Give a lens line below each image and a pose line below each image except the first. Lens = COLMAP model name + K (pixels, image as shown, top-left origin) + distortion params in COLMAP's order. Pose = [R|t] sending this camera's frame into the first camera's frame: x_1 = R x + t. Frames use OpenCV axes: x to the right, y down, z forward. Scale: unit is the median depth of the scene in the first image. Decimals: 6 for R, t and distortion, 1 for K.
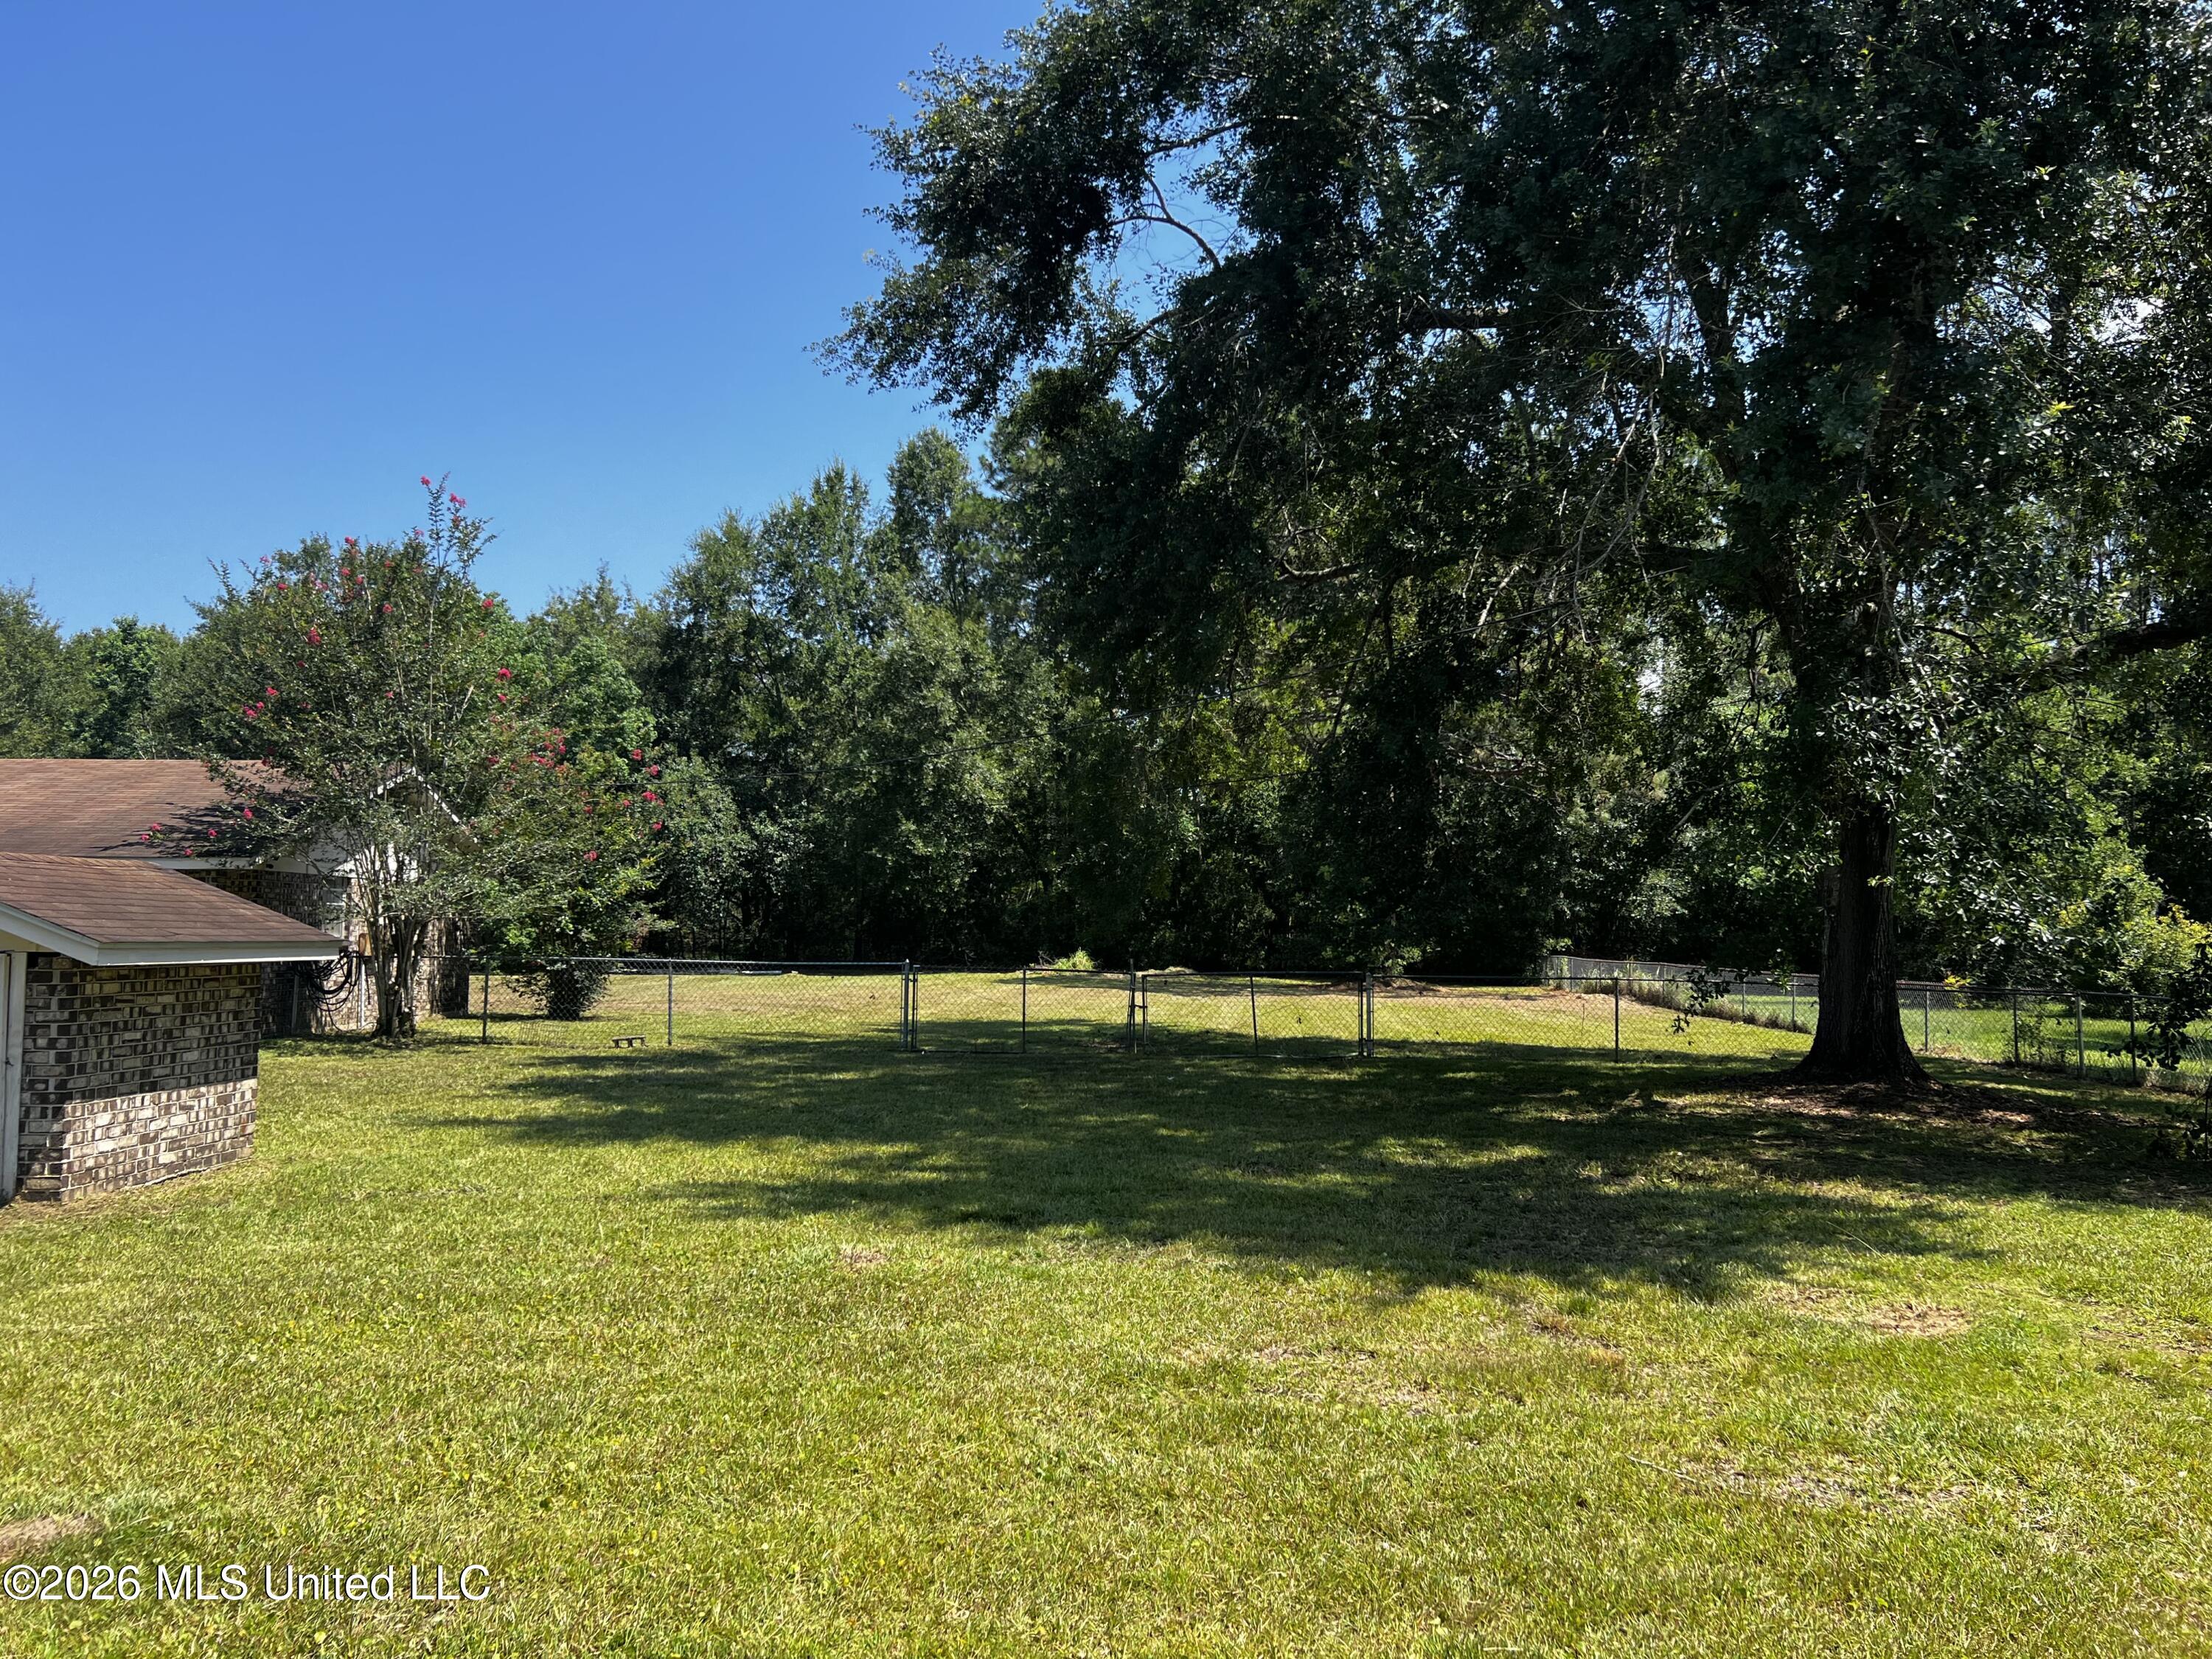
lens RADIAL K [[1687.7, 0, 1113.2], [0, 1687.7, 834.2], [0, 0, 1]] dist [0.066489, -0.068599]
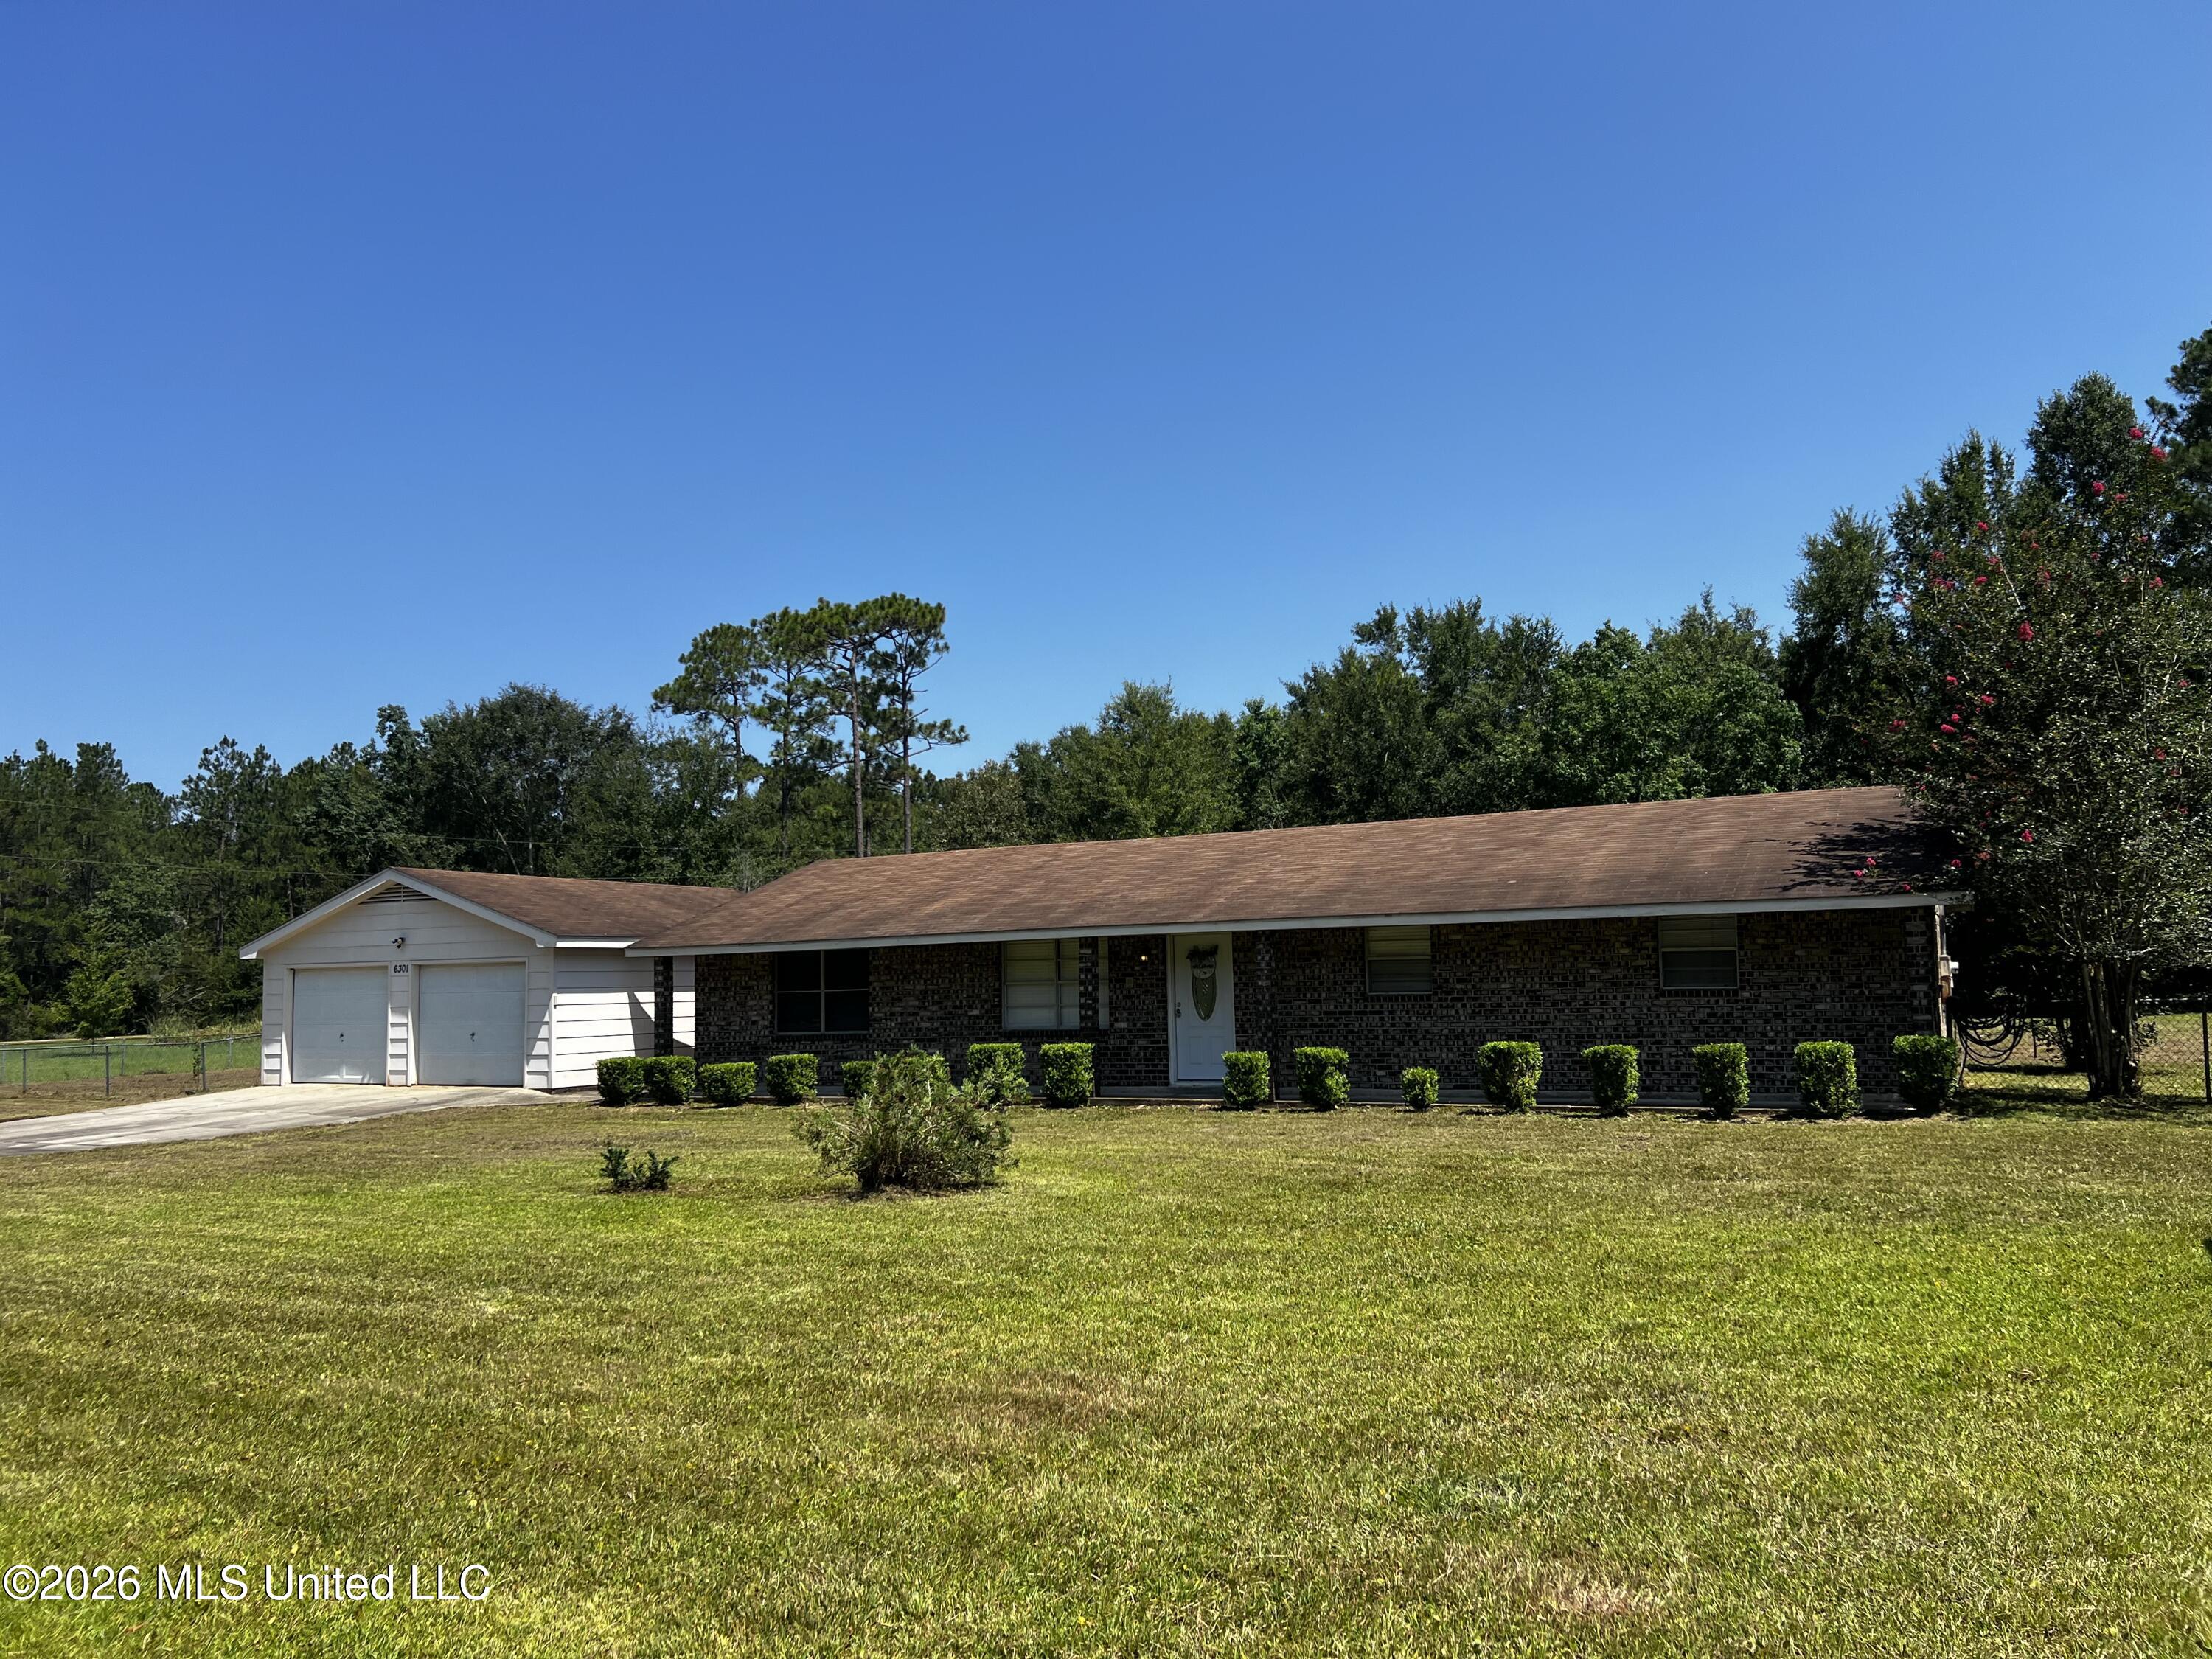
lens RADIAL K [[1667.4, 0, 1109.8], [0, 1667.4, 852.4], [0, 0, 1]] dist [0.056692, -0.062272]
pose [[0.877584, -0.065747, -0.474893, -1.017043], [0.058607, 0.997835, -0.029844, -0.012435], [0.475827, -0.001642, 0.879537, 0.057896]]
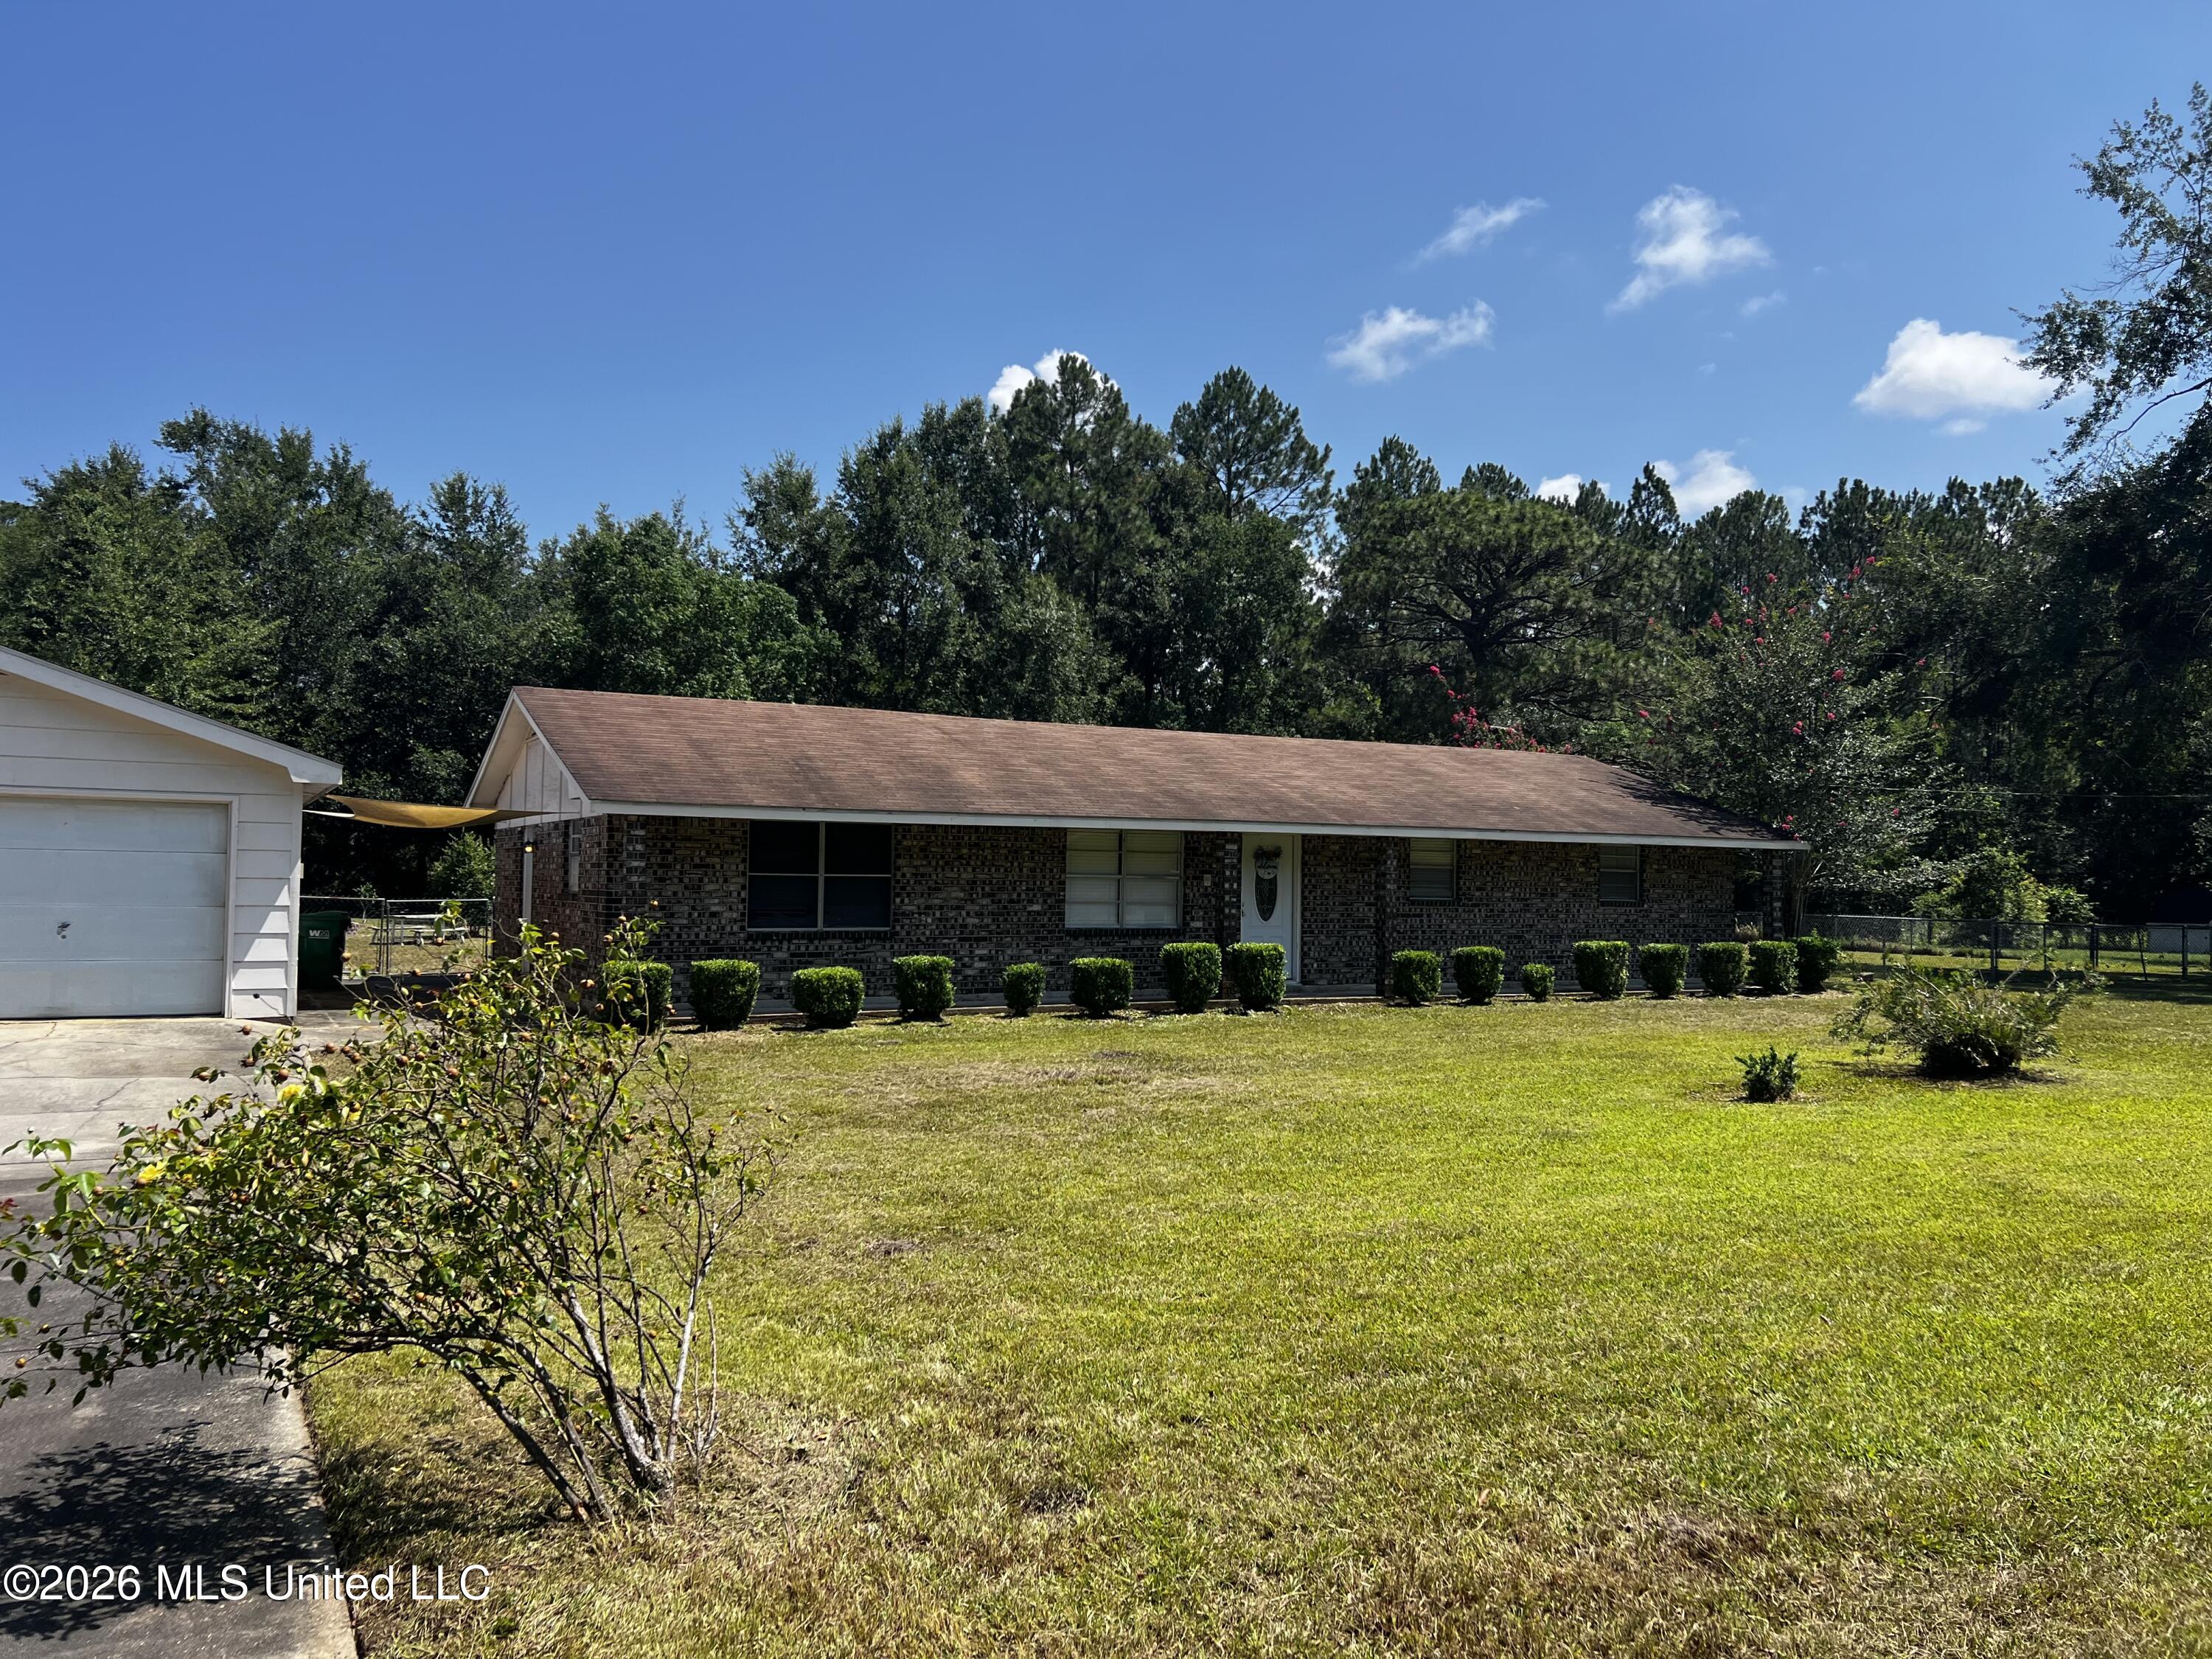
lens RADIAL K [[1687.7, 0, 1113.2], [0, 1687.7, 834.2], [0, 0, 1]] dist [0.066489, -0.068599]
pose [[0.879620, 0.019124, 0.475292, -3.408197], [-0.036270, 0.998979, 0.026930, -0.017329], [-0.474292, -0.040927, 0.879416, 0.189357]]
